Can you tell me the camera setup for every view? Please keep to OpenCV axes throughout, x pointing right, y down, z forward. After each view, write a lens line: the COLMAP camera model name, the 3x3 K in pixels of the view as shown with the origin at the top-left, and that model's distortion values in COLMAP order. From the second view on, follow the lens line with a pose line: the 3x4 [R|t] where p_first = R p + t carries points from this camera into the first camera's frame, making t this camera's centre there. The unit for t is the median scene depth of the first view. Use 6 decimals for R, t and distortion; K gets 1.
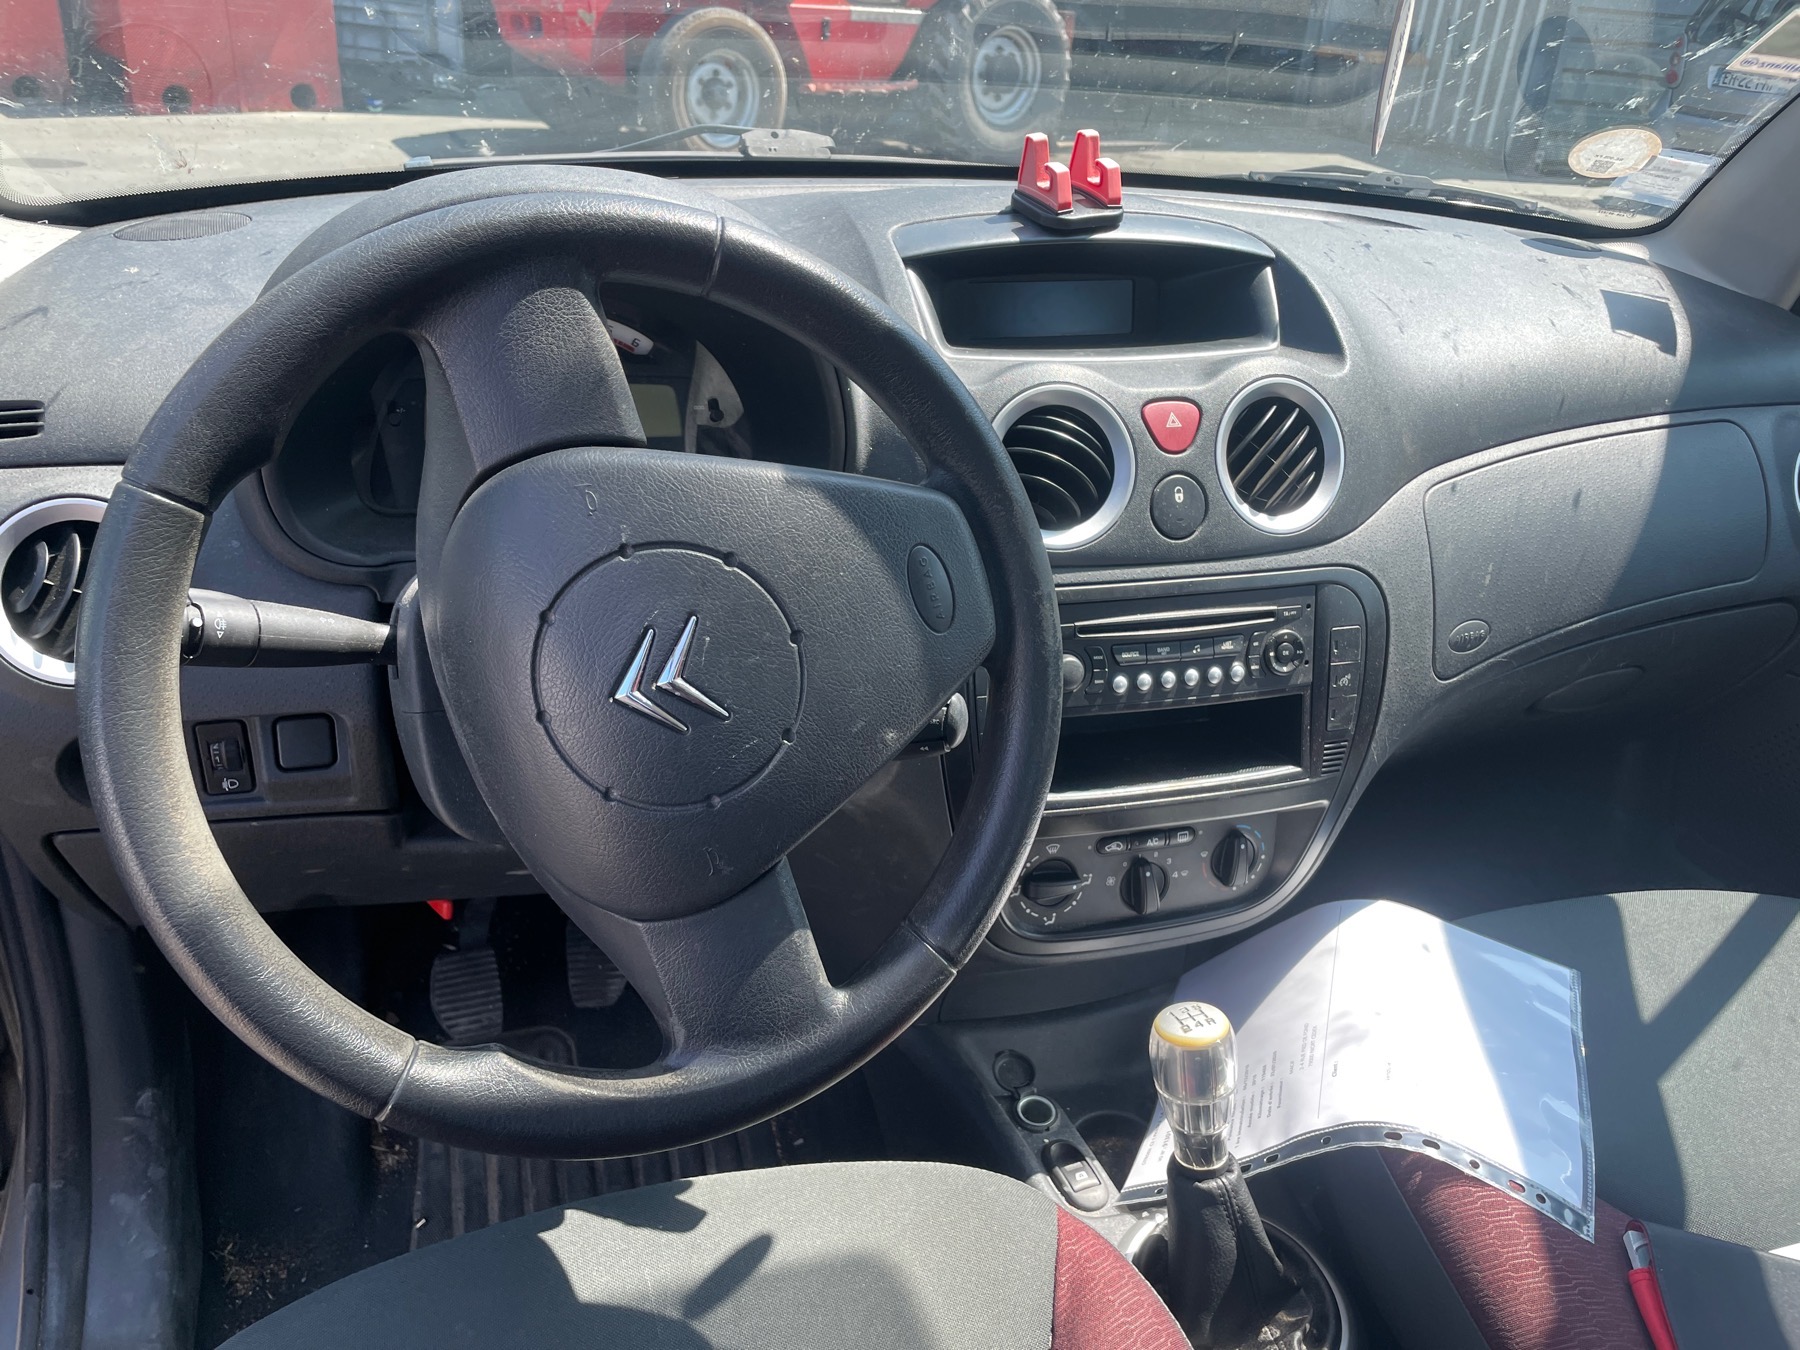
lens RADIAL K [[1365.8, 0, 900.0], [0, 1365.8, 675.0], [0, 0, 1]] dist [0.067835, -0.091187]
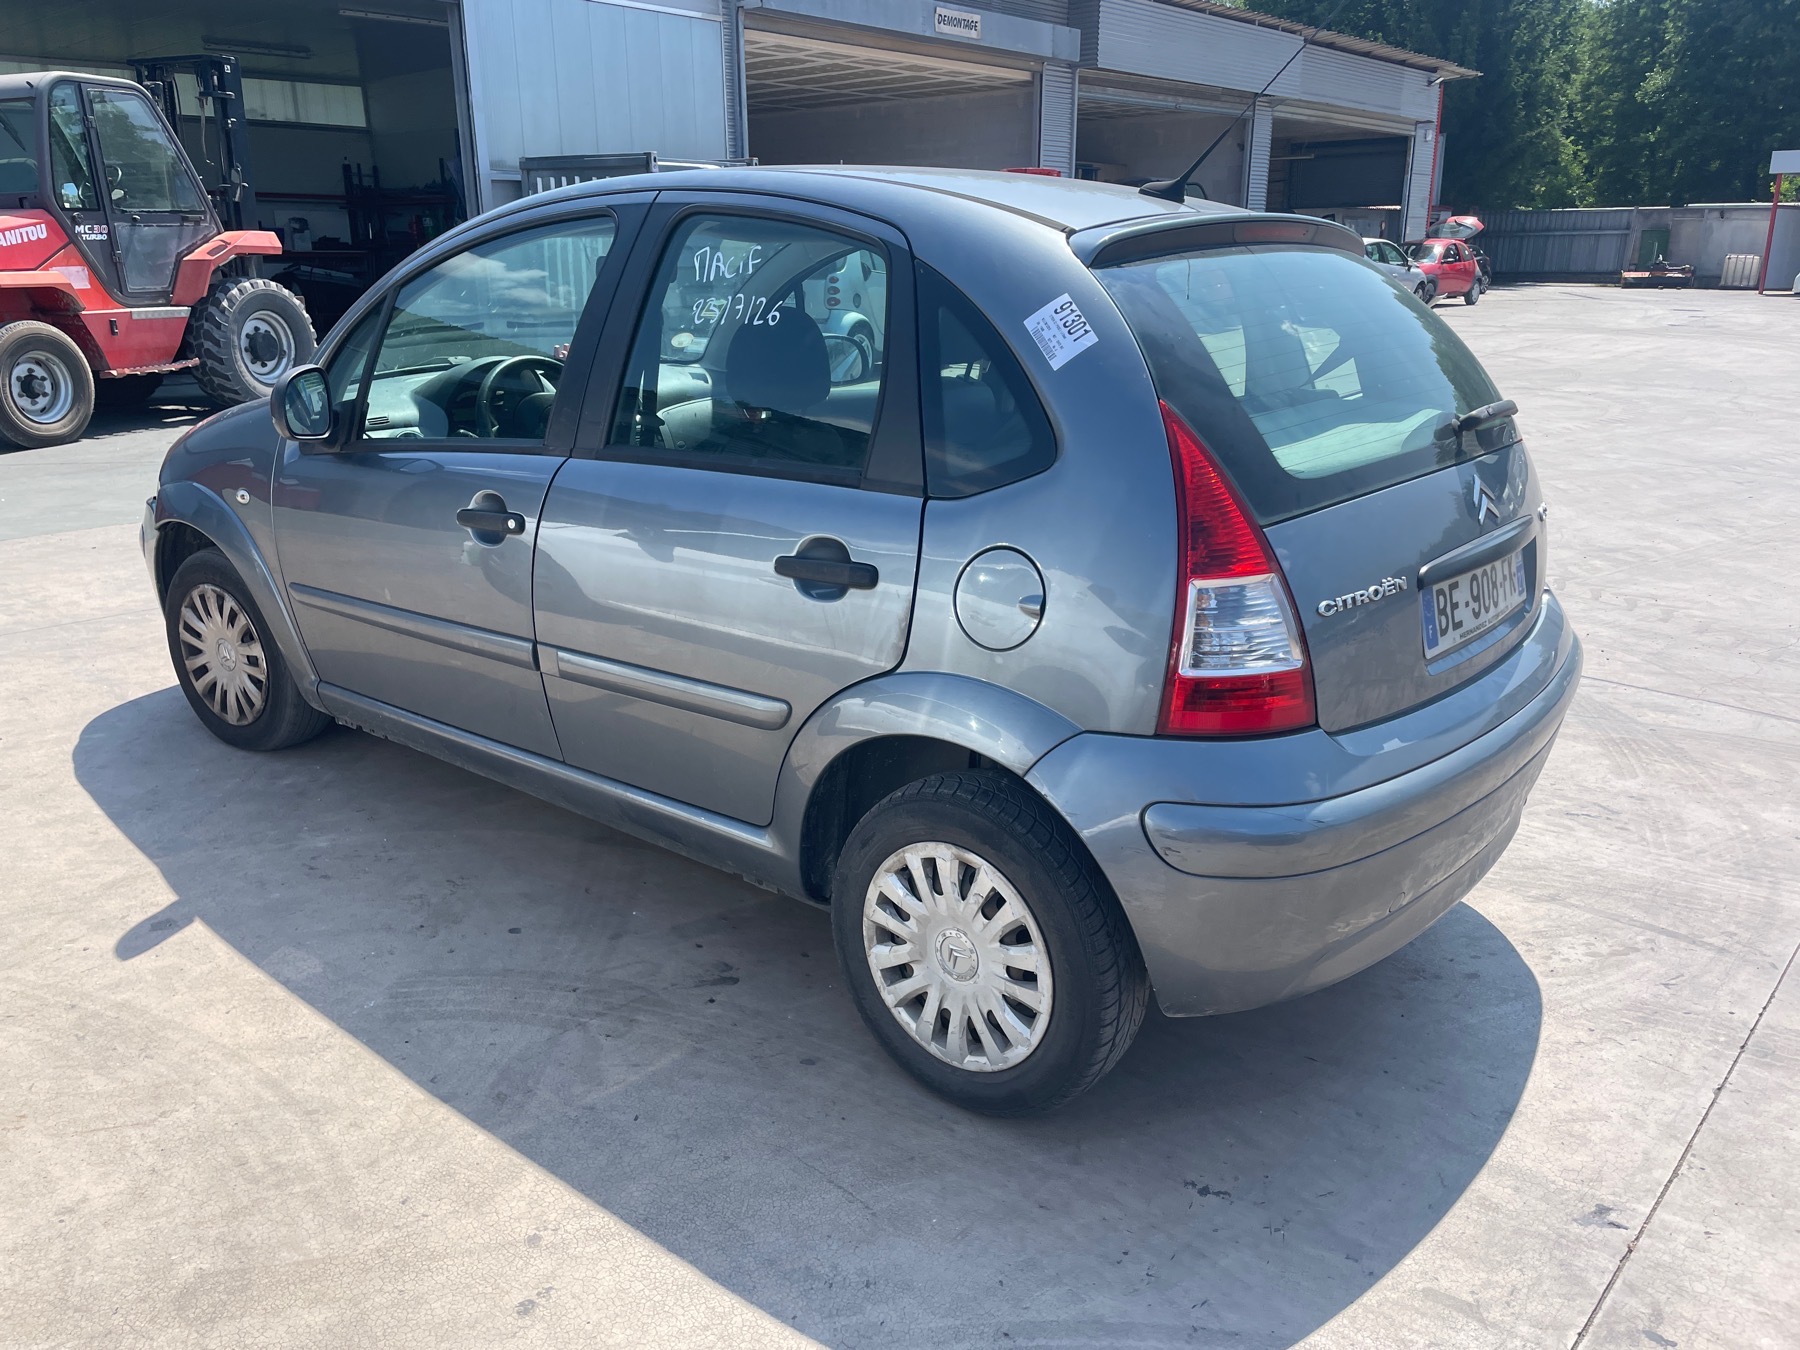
lens RADIAL K [[1365.8, 0, 900.0], [0, 1365.8, 675.0], [0, 0, 1]] dist [0.067835, -0.091187]
pose [[0.838819, -0.226336, 0.495130, -0.151050], [0.301319, 0.950491, -0.075984, 0.137441], [-0.453419, 0.212929, 0.865490, -0.333734]]
